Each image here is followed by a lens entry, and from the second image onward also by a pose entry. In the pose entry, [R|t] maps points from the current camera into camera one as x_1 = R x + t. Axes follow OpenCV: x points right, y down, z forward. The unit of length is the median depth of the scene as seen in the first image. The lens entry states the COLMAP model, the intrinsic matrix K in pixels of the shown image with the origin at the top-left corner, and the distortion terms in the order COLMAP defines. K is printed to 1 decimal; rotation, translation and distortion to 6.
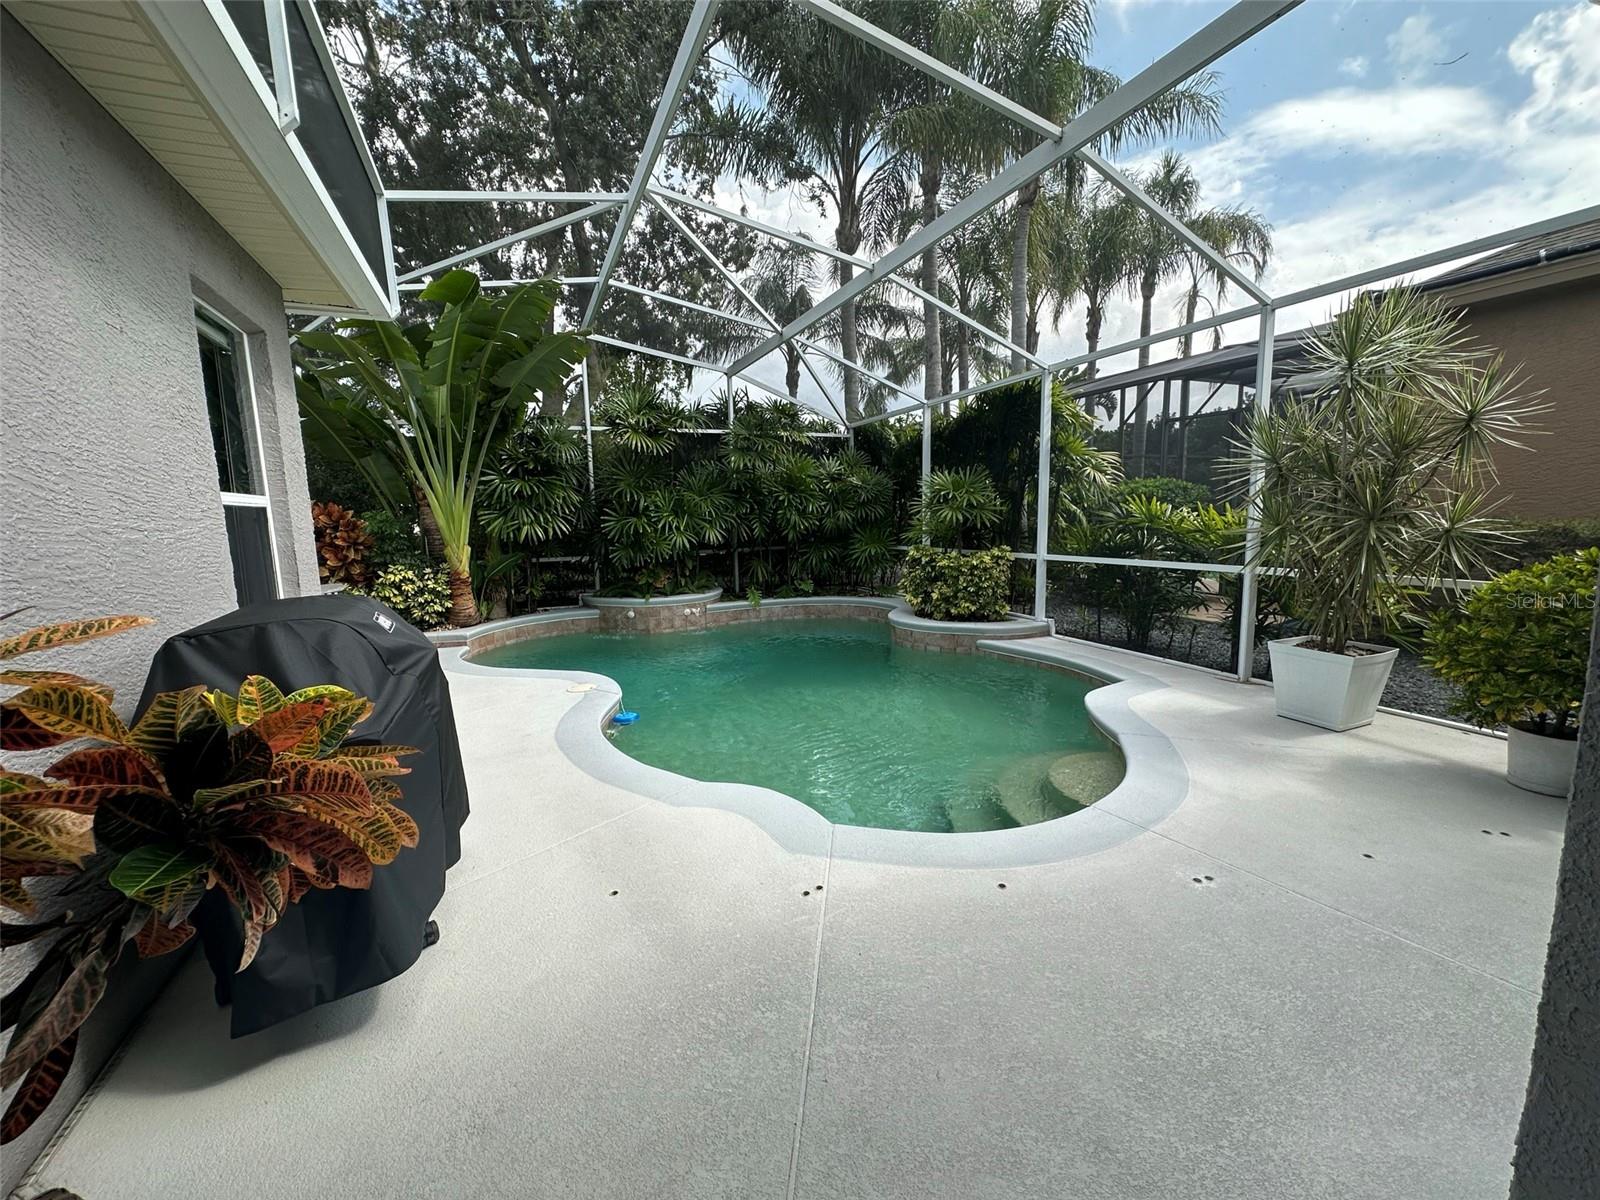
lens RADIAL K [[636.7, 0, 801.5], [0, 636.7, 602.1], [0, 0, 1]] dist [-0.002007, 0.000273]
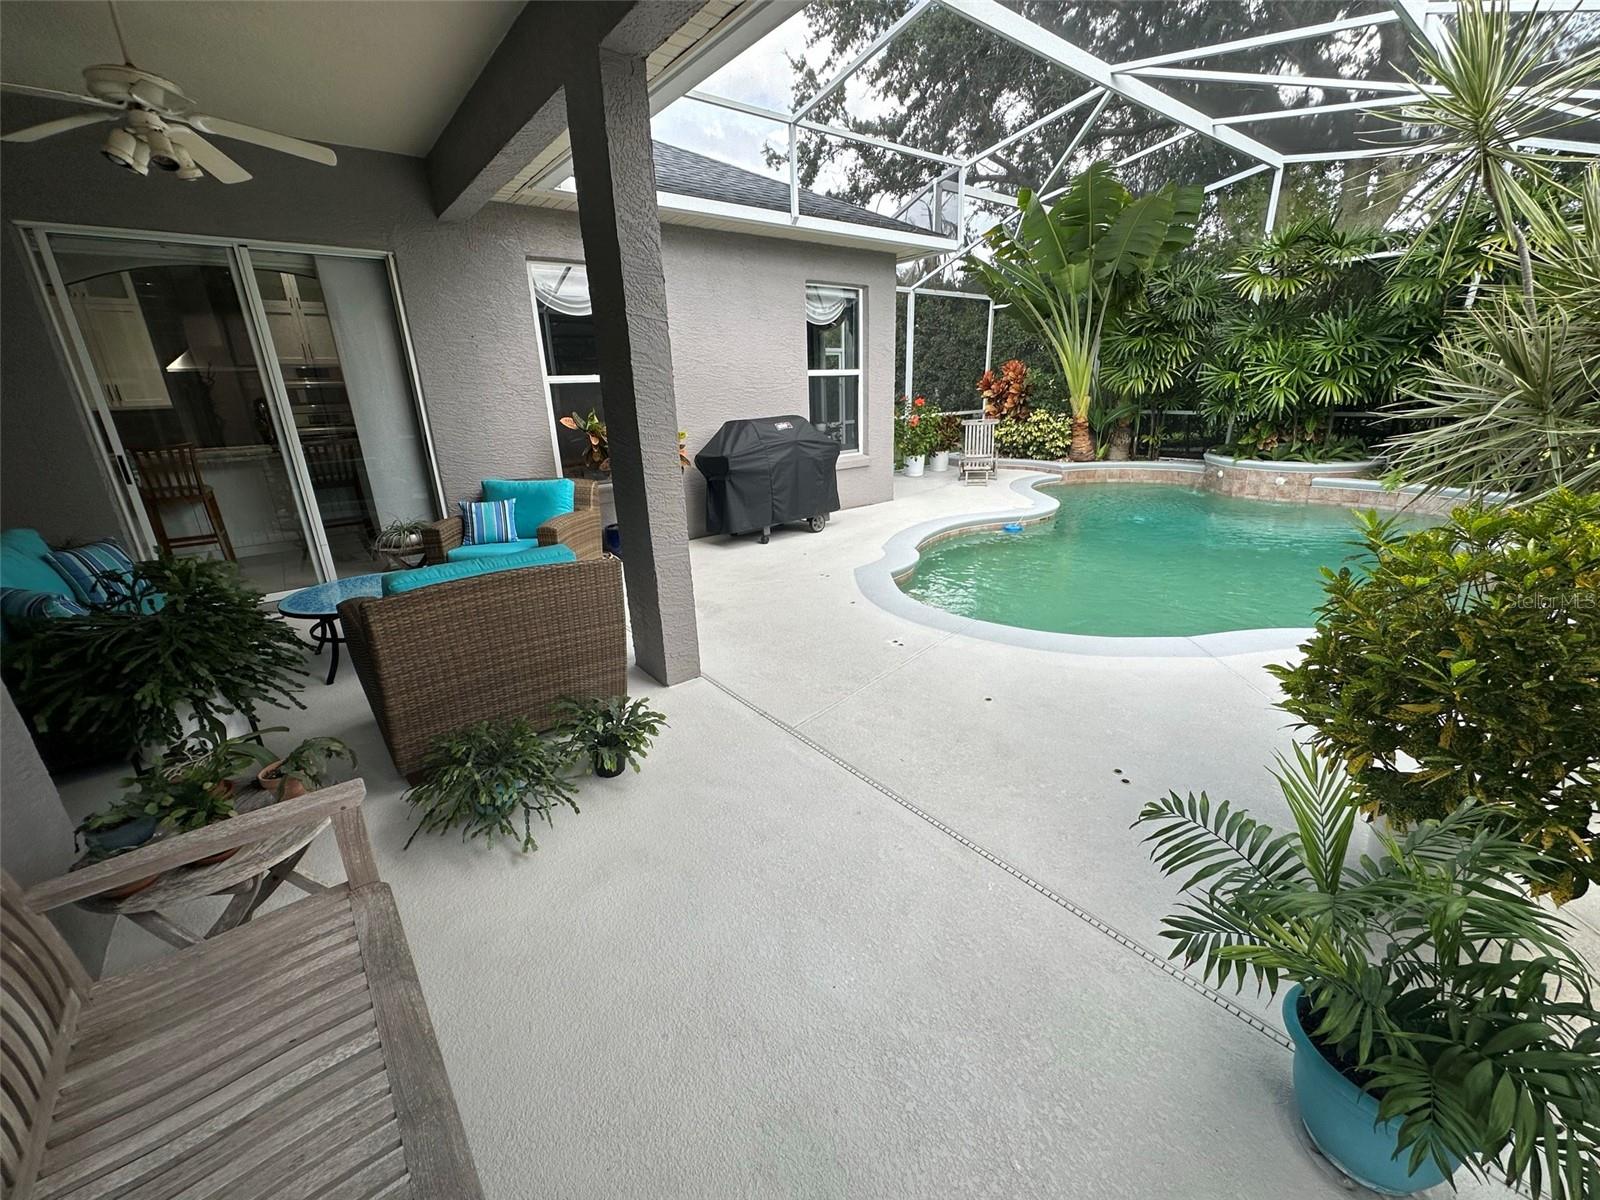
lens RADIAL K [[636.7, 0, 800.5], [0, 636.7, 602.4], [0, 0, 1]] dist [-0.002007, 0.000273]
pose [[0.250135, 0.330138, -0.910187, 0.563467], [-0.109474, 0.943687, 0.312203, -0.031020], [0.962002, 0.021549, 0.272191, 0.103924]]
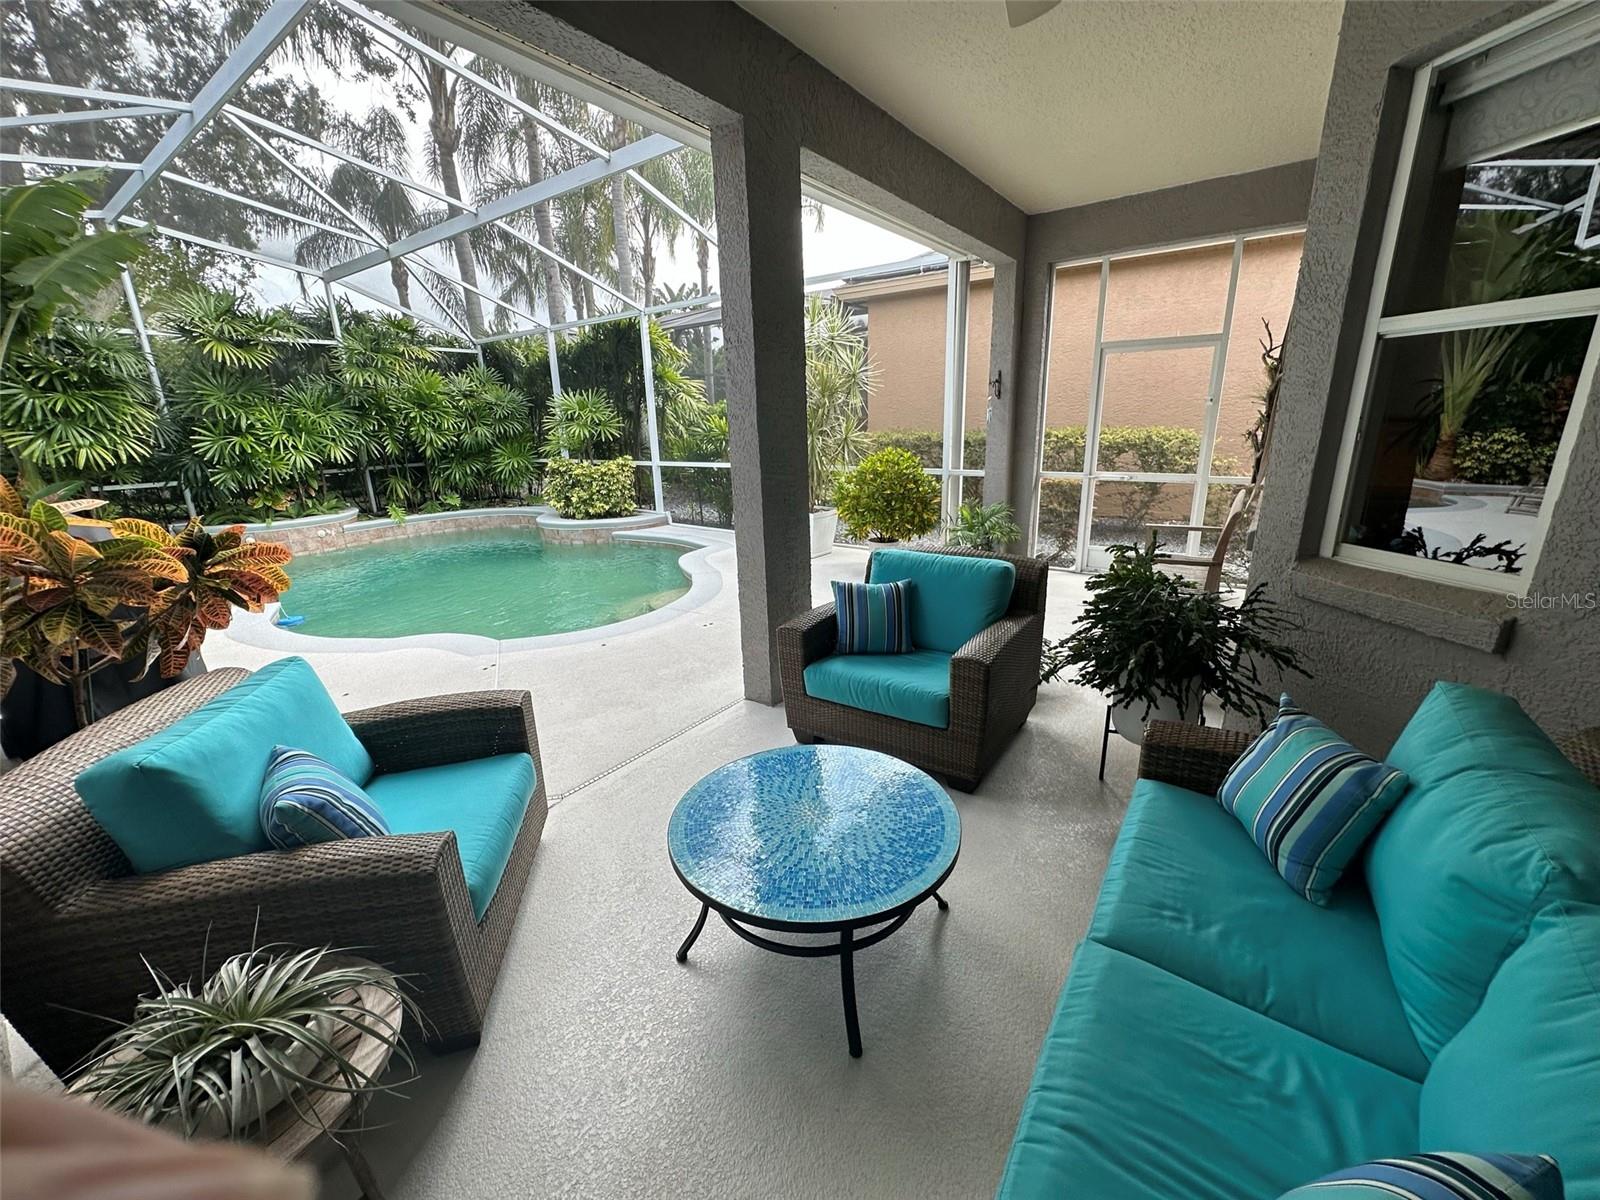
lens RADIAL K [[636.7, 0, 799.4], [0, 636.7, 601.9], [0, 0, 1]] dist [-0.002007, 0.000273]
pose [[0.872444, -0.136239, 0.469341, -0.010055], [0.072960, 0.985905, 0.150561, 0.027143], [-0.483237, -0.097113, 0.870087, -0.243266]]
